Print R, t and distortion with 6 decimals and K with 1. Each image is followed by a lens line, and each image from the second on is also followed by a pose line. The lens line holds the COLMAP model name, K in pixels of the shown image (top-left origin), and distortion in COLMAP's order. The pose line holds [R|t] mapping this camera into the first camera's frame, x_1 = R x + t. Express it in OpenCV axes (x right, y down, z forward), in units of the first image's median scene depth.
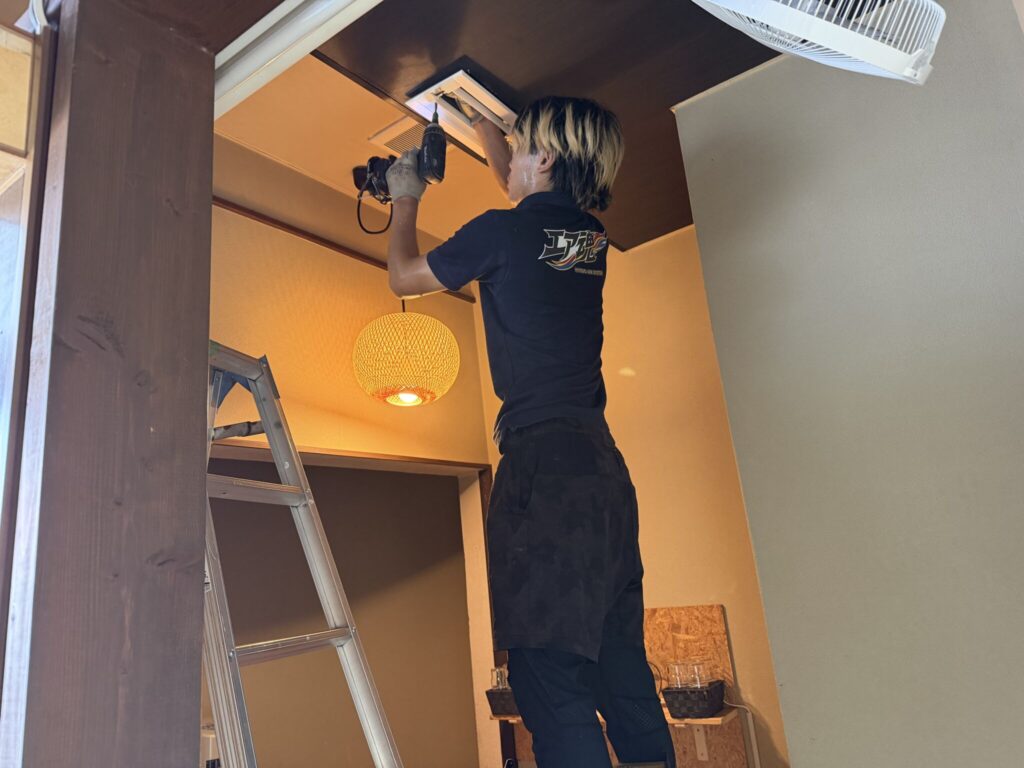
lens RADIAL K [[780.3, 0, 518.4], [0, 780.3, 382.8], [0, 0, 1]] dist [0.002533, -0.001418]
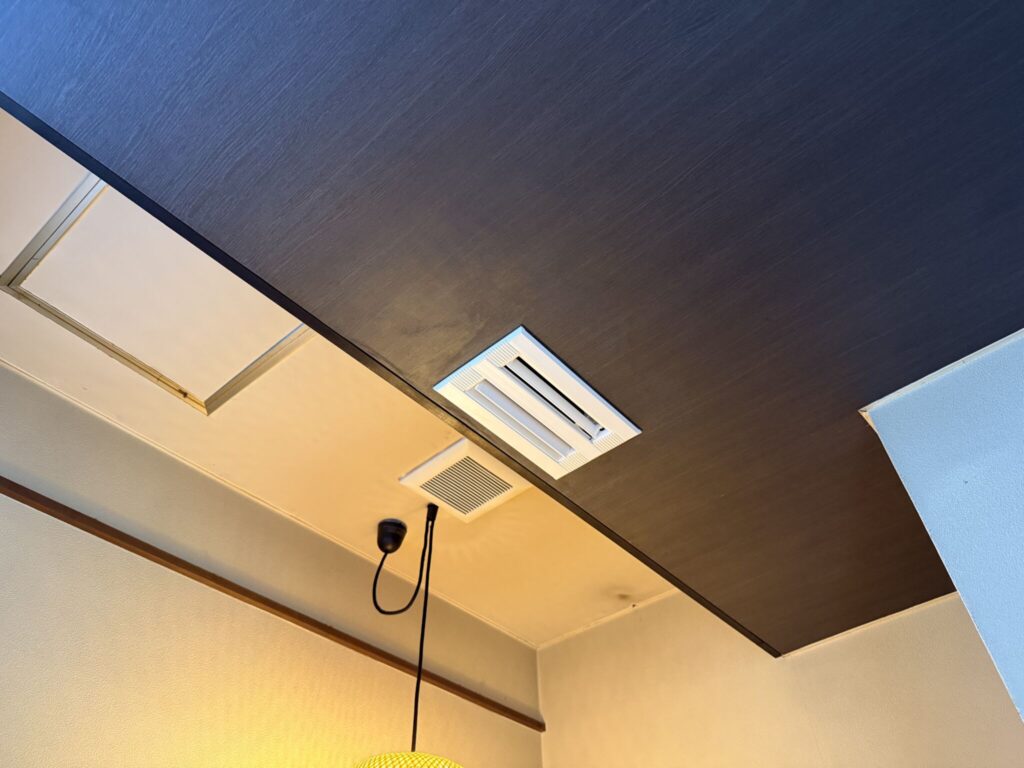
lens RADIAL K [[780.3, 0, 518.4], [0, 780.3, 382.8], [0, 0, 1]] dist [0.002533, -0.001418]
pose [[0.994119, -0.006494, -0.108095, -0.005777], [-0.047298, 0.871915, -0.487367, -0.045771], [0.097415, 0.489614, 0.866481, 0.345130]]
